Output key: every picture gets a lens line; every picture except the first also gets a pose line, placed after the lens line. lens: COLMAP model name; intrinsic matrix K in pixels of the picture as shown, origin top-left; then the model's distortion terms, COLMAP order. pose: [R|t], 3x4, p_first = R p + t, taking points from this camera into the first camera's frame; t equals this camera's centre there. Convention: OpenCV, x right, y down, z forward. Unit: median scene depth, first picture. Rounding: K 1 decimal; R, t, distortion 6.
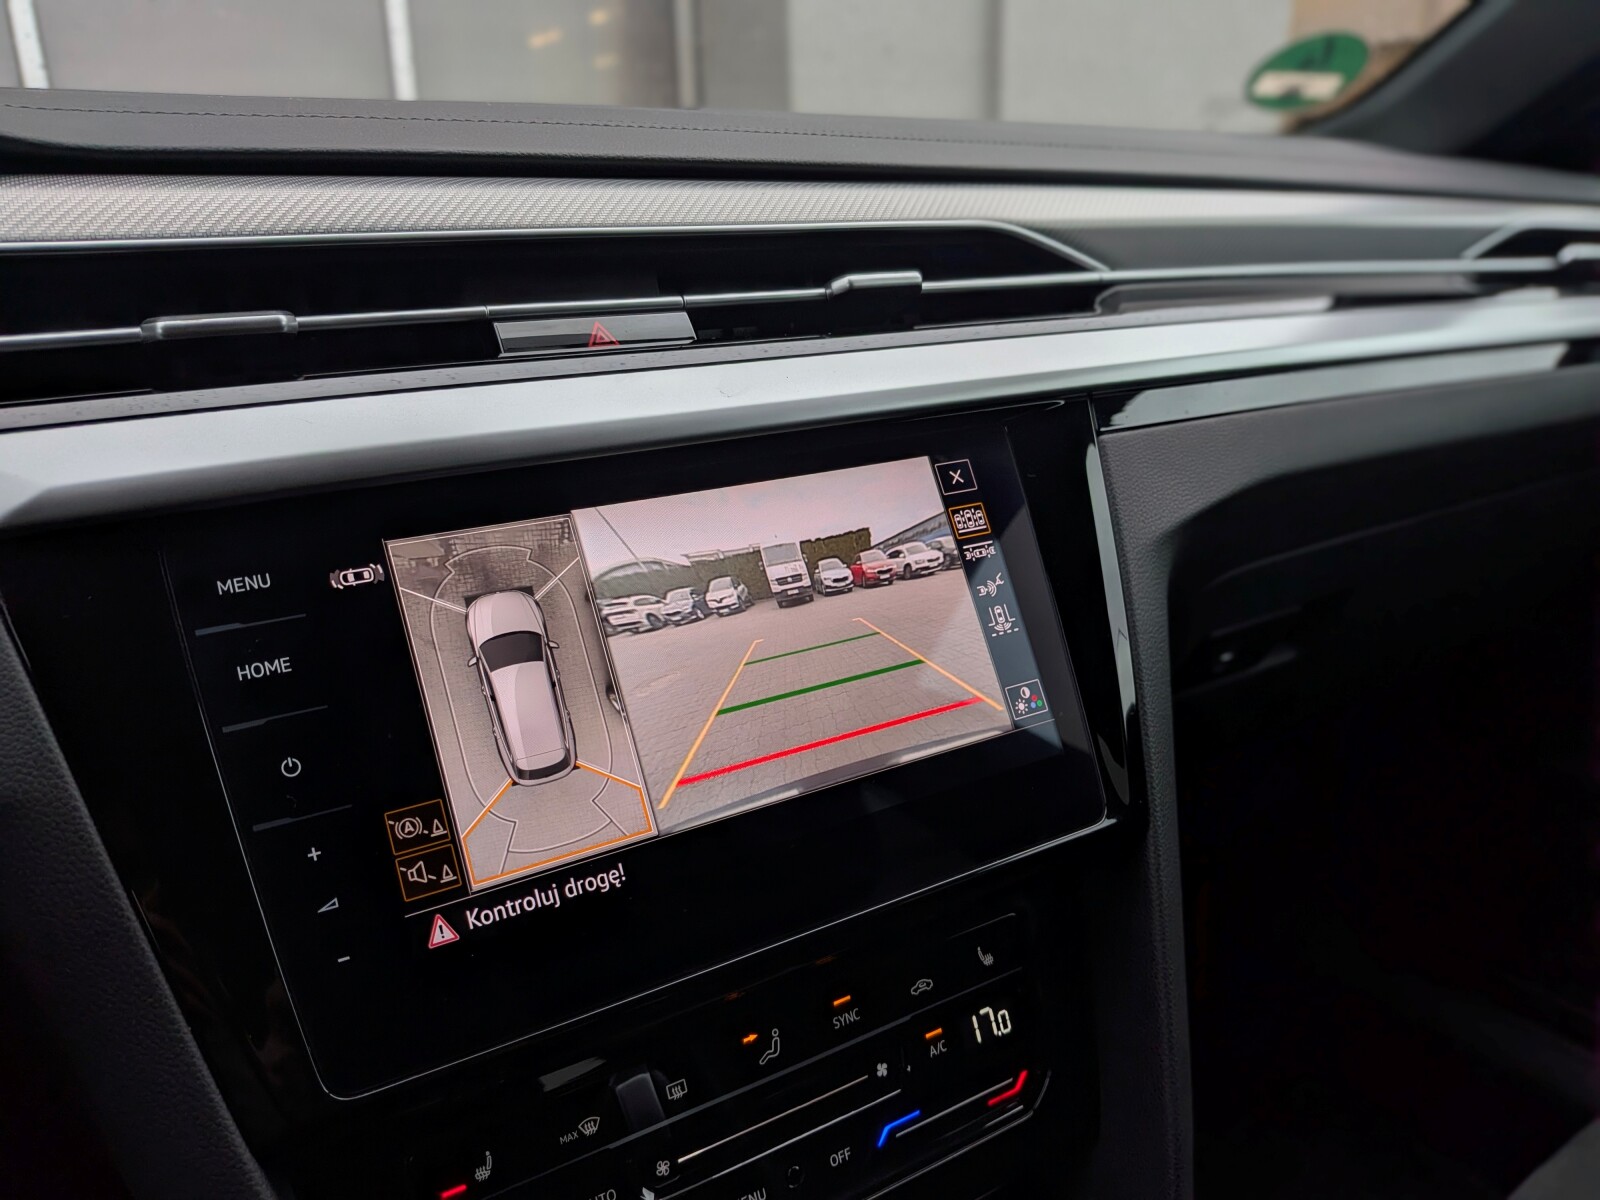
lens RADIAL K [[1152.9, 0, 780.9], [0, 1152.9, 618.8], [0, 0, 1]] dist [0.057424, -0.107788]
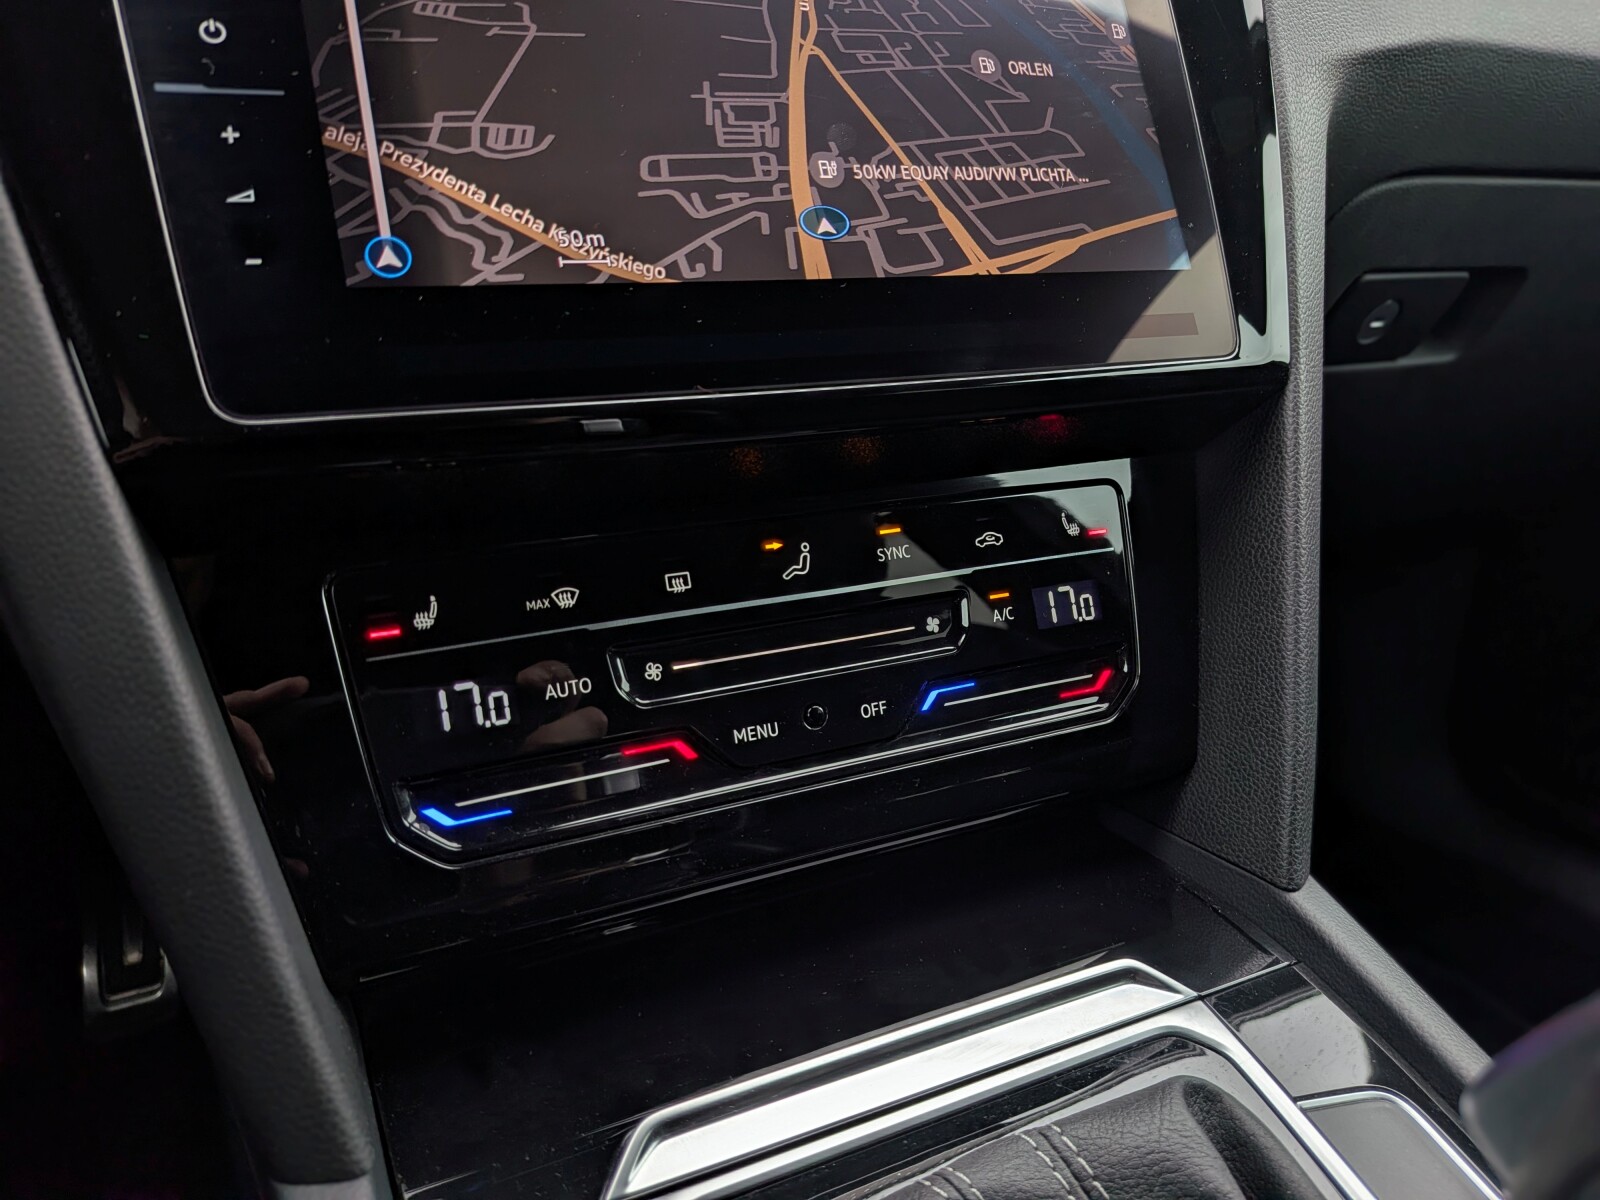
lens RADIAL K [[1152.9, 0, 793.4], [0, 1152.9, 576.6], [0, 0, 1]] dist [0.057424, -0.107788]
pose [[0.995299, 0.075013, -0.061265, 0.036557], [-0.074604, 0.997173, 0.008942, 0.354844], [0.061763, -0.004329, 0.998081, 0.183461]]
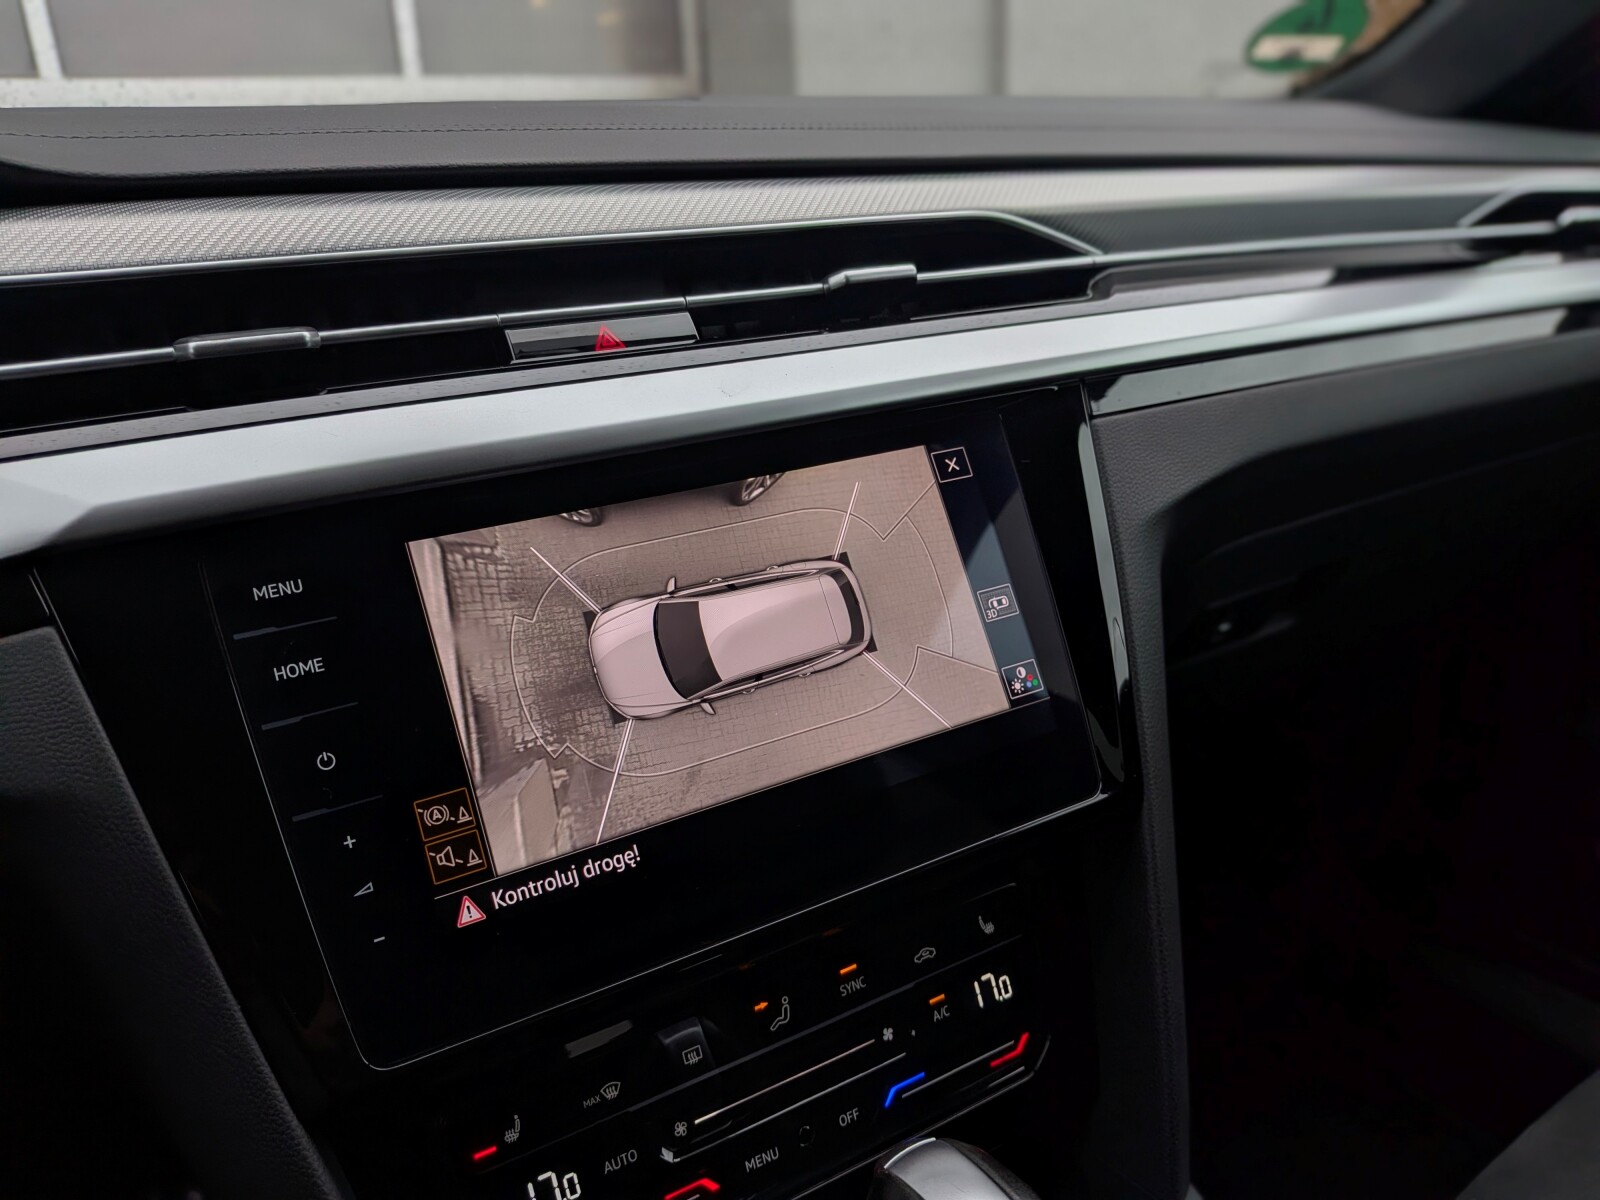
lens RADIAL K [[1152.9, 0, 767.0], [0, 1152.9, 600.3], [0, 0, 1]] dist [0.057424, -0.107788]
pose [[0.999580, -0.016396, -0.023886, 0.009479], [0.016893, 0.999642, 0.020759, -0.027375], [0.023537, -0.021153, 0.999499, -0.043182]]
